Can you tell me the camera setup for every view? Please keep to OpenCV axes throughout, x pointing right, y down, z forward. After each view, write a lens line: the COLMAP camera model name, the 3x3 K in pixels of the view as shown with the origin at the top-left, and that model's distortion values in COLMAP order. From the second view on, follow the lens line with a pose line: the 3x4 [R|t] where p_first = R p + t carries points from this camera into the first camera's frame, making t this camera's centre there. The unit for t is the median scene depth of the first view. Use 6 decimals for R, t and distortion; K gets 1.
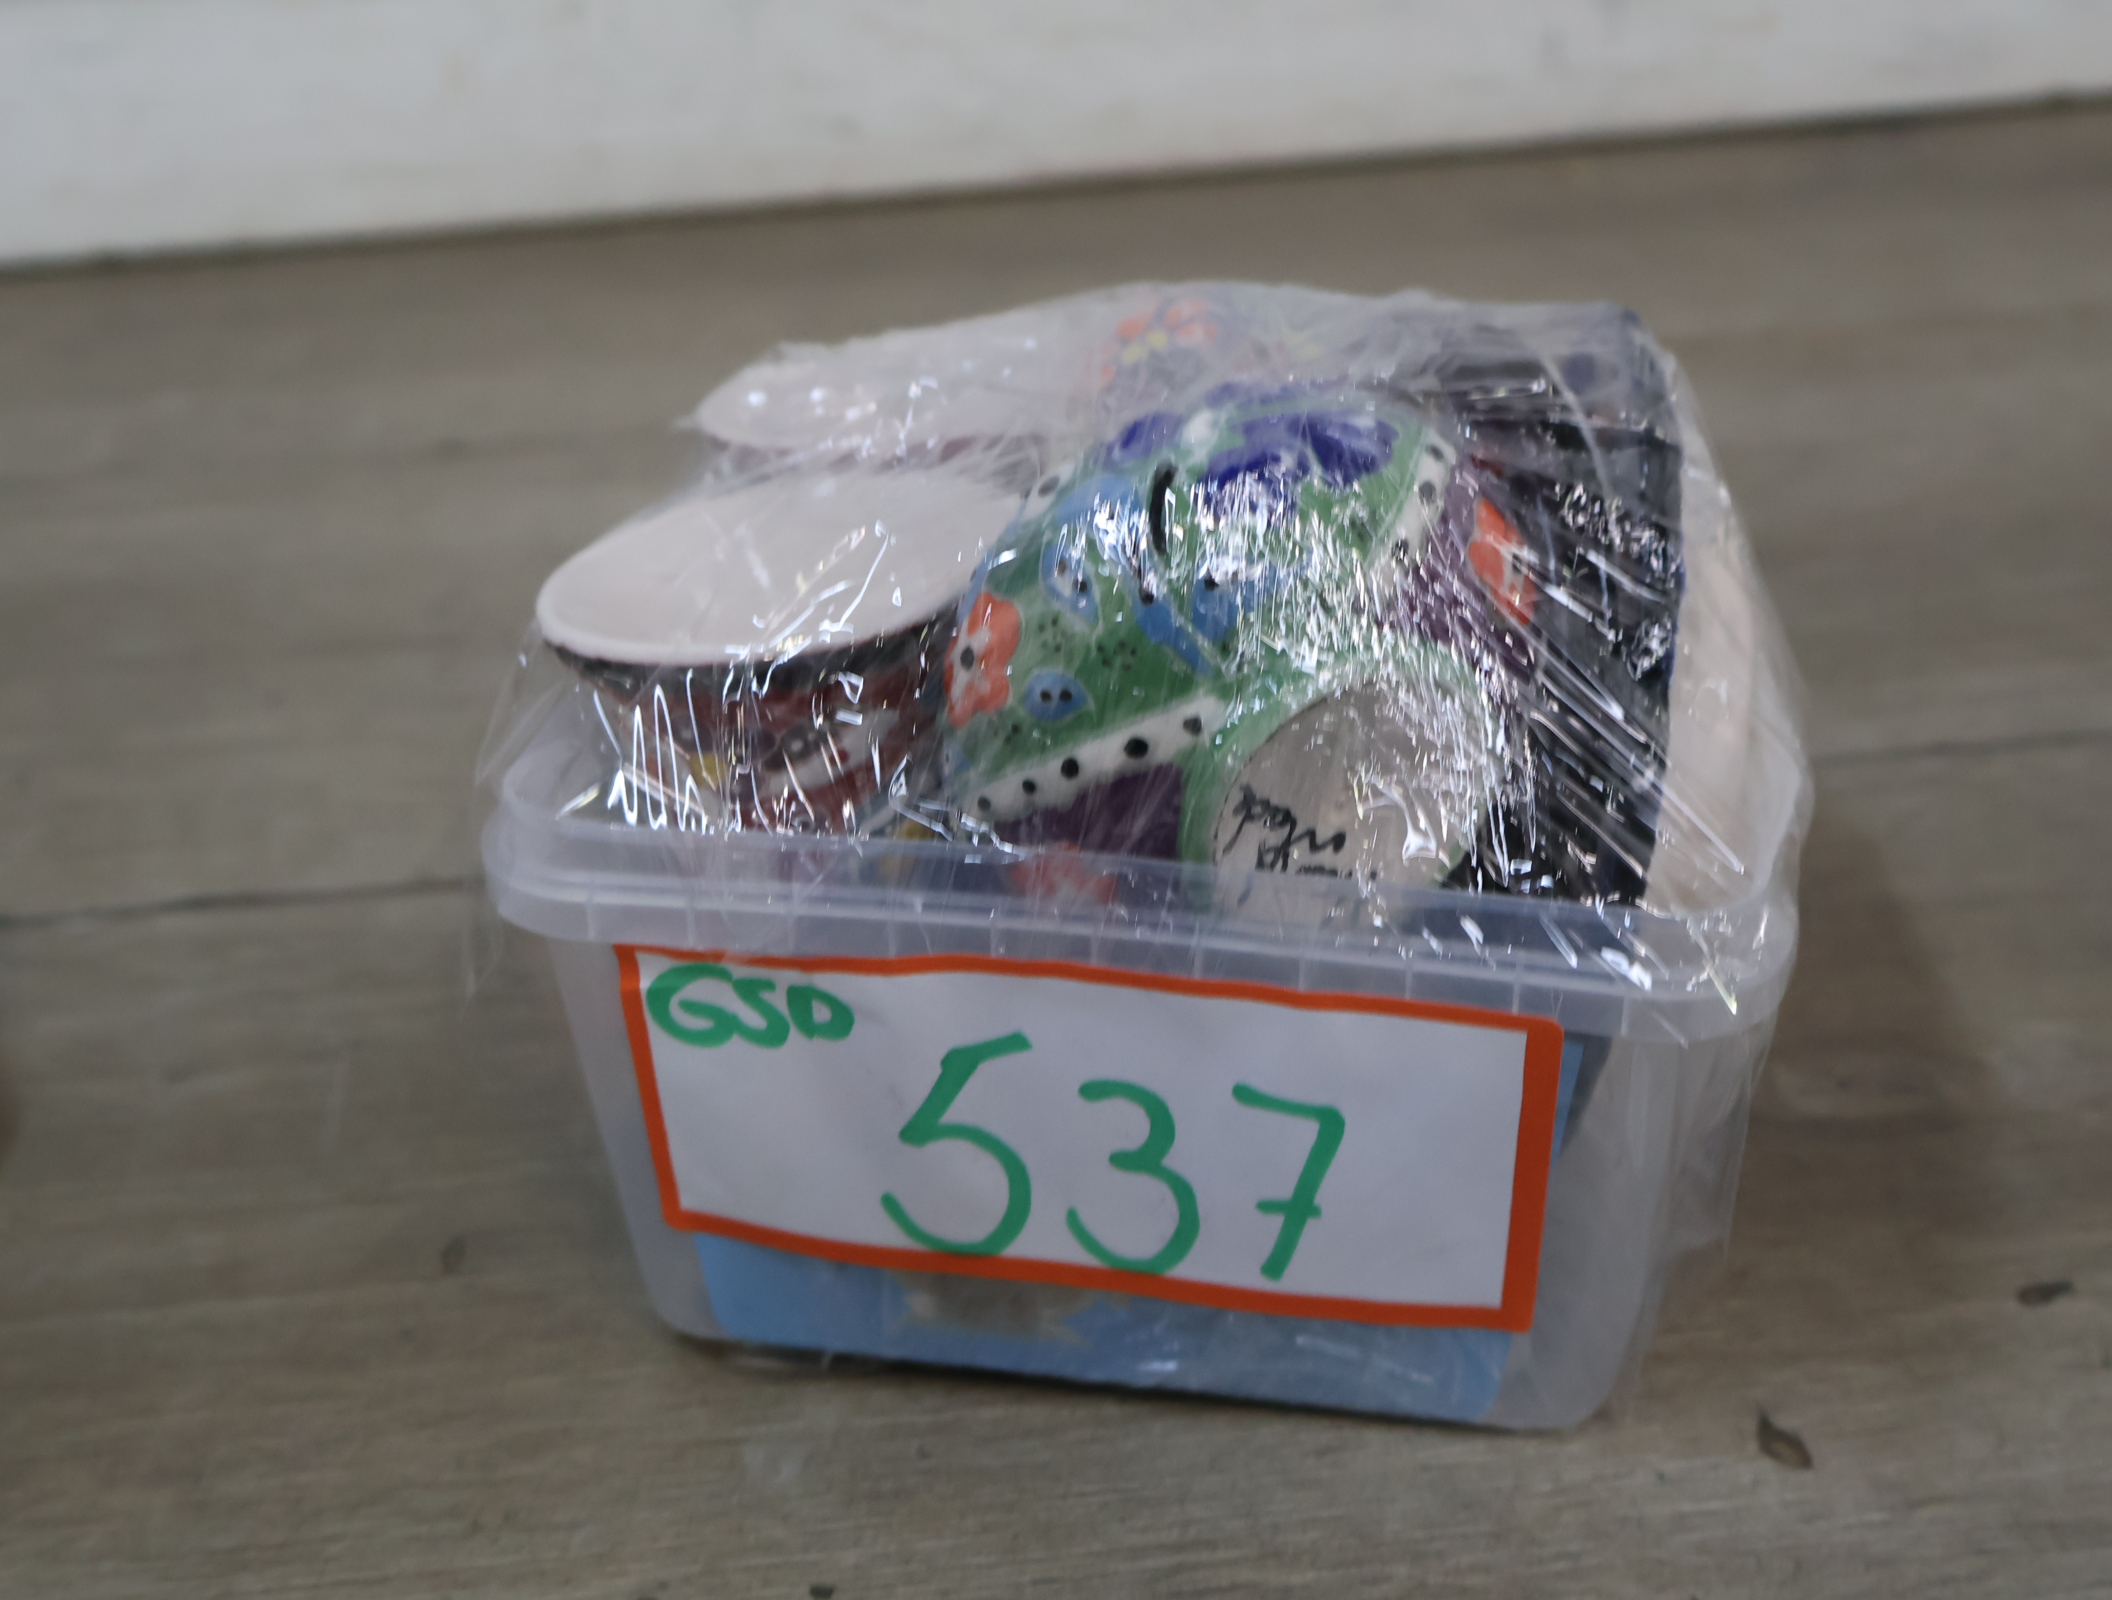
lens RADIAL K [[2657.4, 0, 1056.0], [0, 2657.4, 800.0], [0, 0, 1]] dist [0.002229, -0.026062]
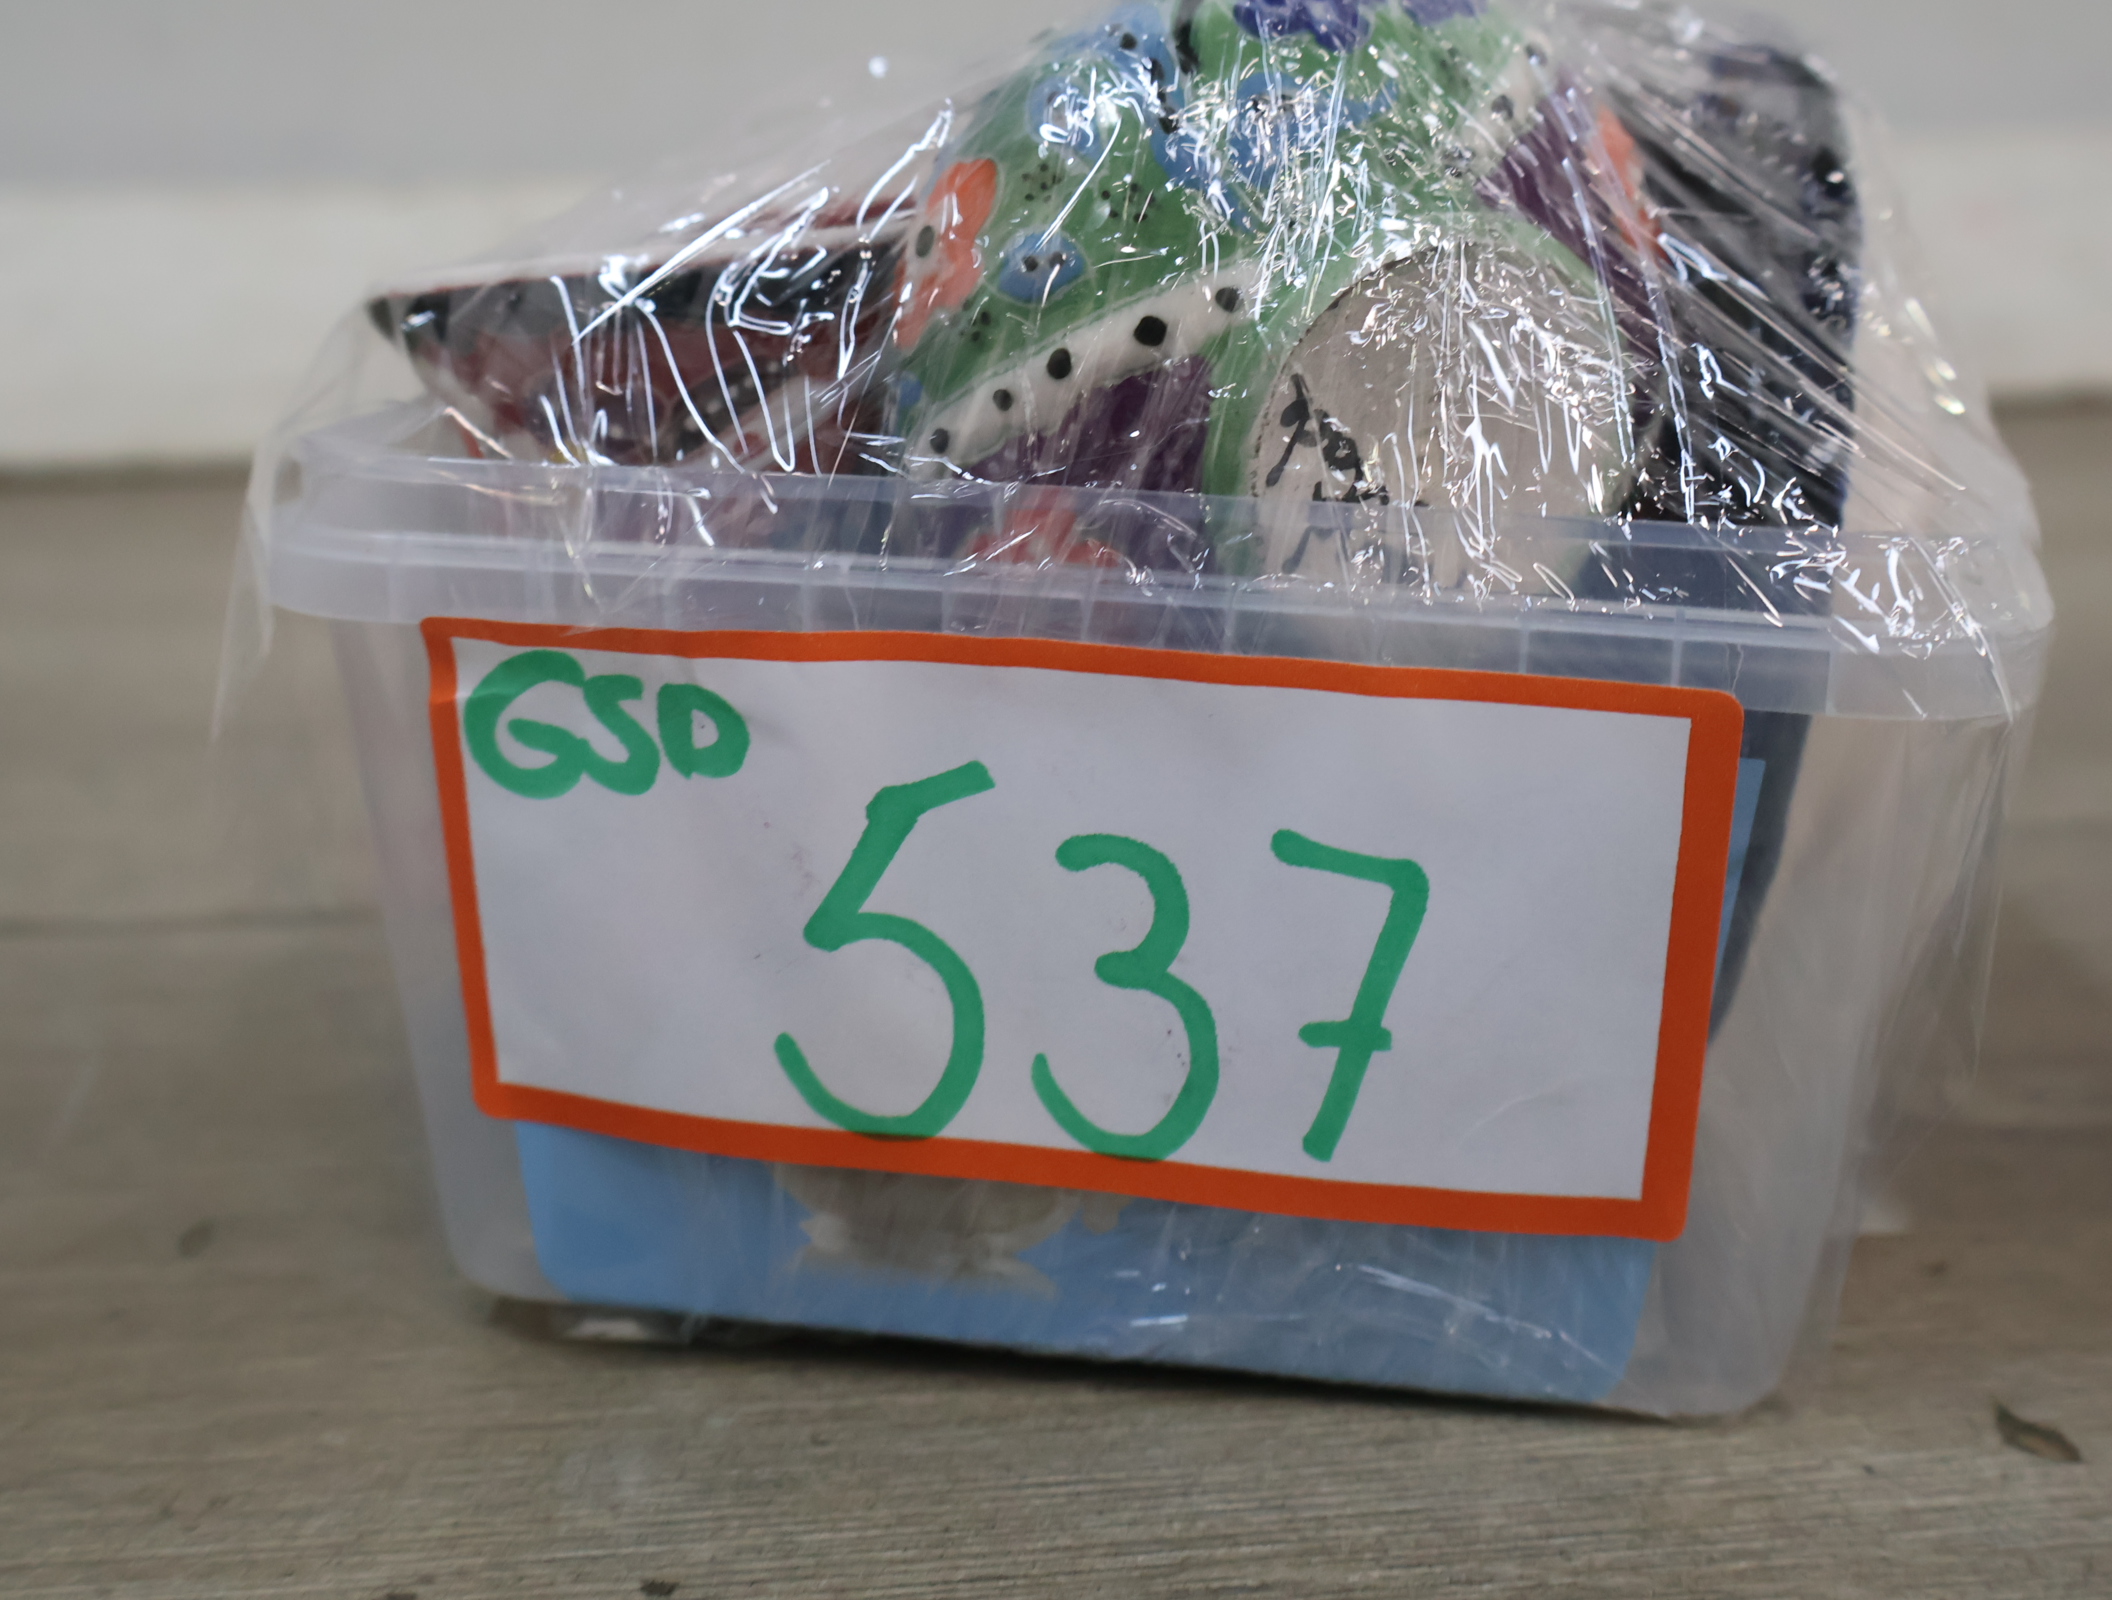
lens RADIAL K [[2657.4, 0, 1056.0], [0, 2657.4, 800.0], [0, 0, 1]] dist [0.002229, -0.026062]
pose [[0.999401, 0.030017, 0.017240, -0.004265], [-0.025315, 0.973475, -0.227387, 0.251198], [-0.023608, 0.226814, 0.973652, 0.286664]]
